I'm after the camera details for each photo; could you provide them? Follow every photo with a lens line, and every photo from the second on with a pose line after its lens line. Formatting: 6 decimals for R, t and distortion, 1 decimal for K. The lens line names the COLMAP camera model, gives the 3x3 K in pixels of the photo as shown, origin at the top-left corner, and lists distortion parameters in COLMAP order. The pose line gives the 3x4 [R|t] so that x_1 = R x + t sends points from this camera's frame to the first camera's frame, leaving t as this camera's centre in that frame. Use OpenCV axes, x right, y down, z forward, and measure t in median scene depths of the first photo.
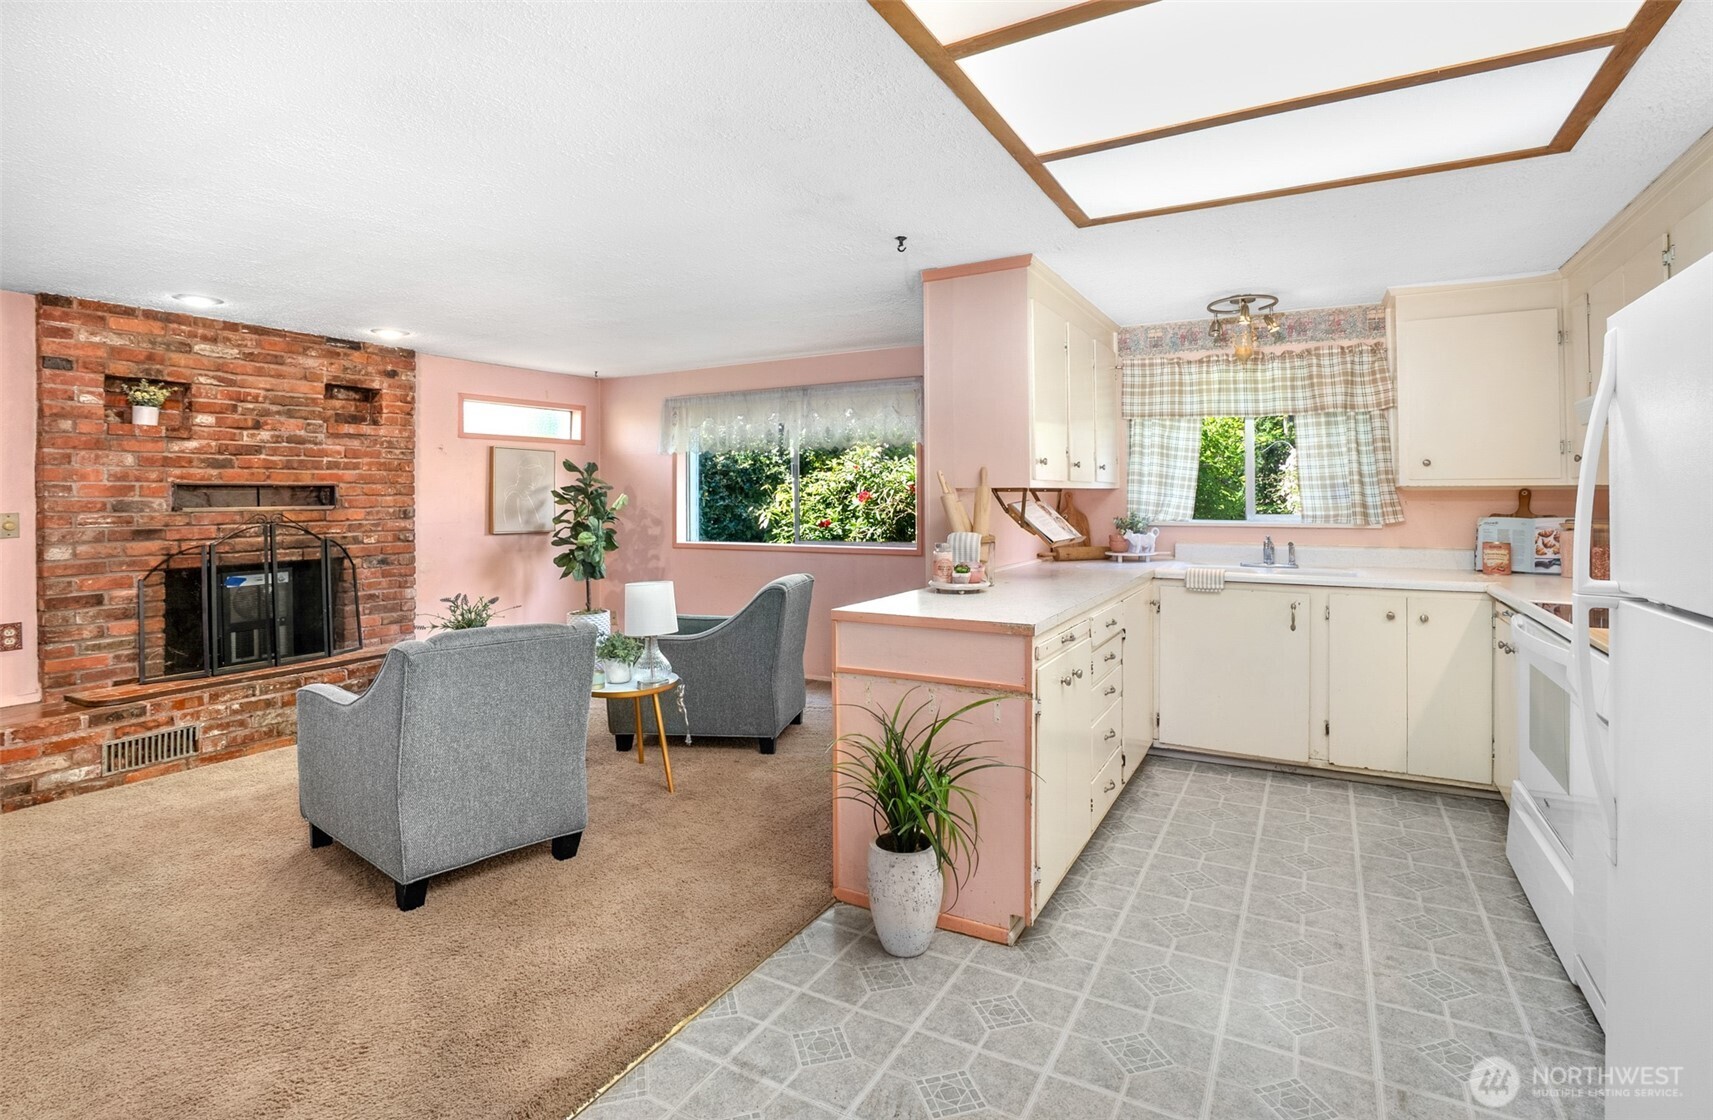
lens RADIAL K [[799.0, 0, 901.7], [0, 799.0, 493.5], [0, 0, 1]] dist [0.000315, 0.000674]
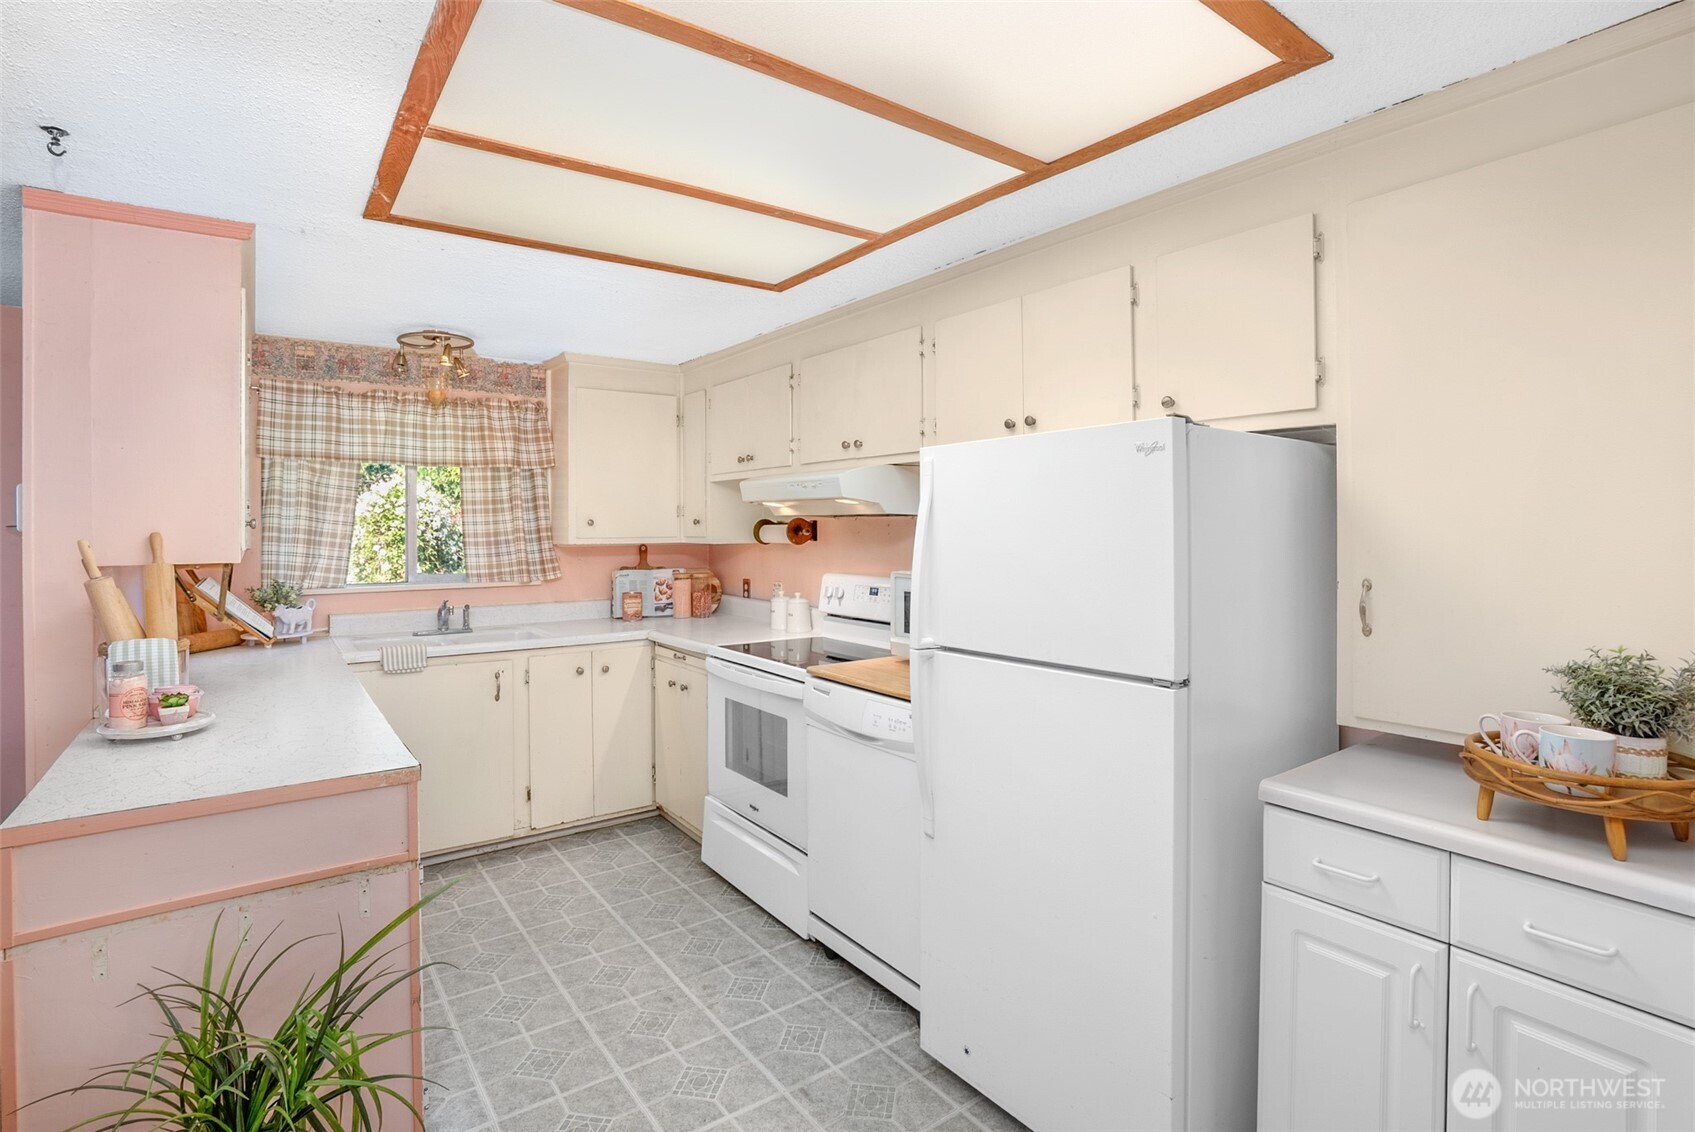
lens RADIAL K [[853.9, 0, 832.7], [0, 853.9, 528.7], [0, 0, 1]] dist [-0.035594, 0.000548]
pose [[0.468899, -0.000926, 0.883252, -0.182343], [-0.001697, 0.999997, 0.001949, -0.030026], [-0.883250, -0.002413, 0.468895, 0.161645]]
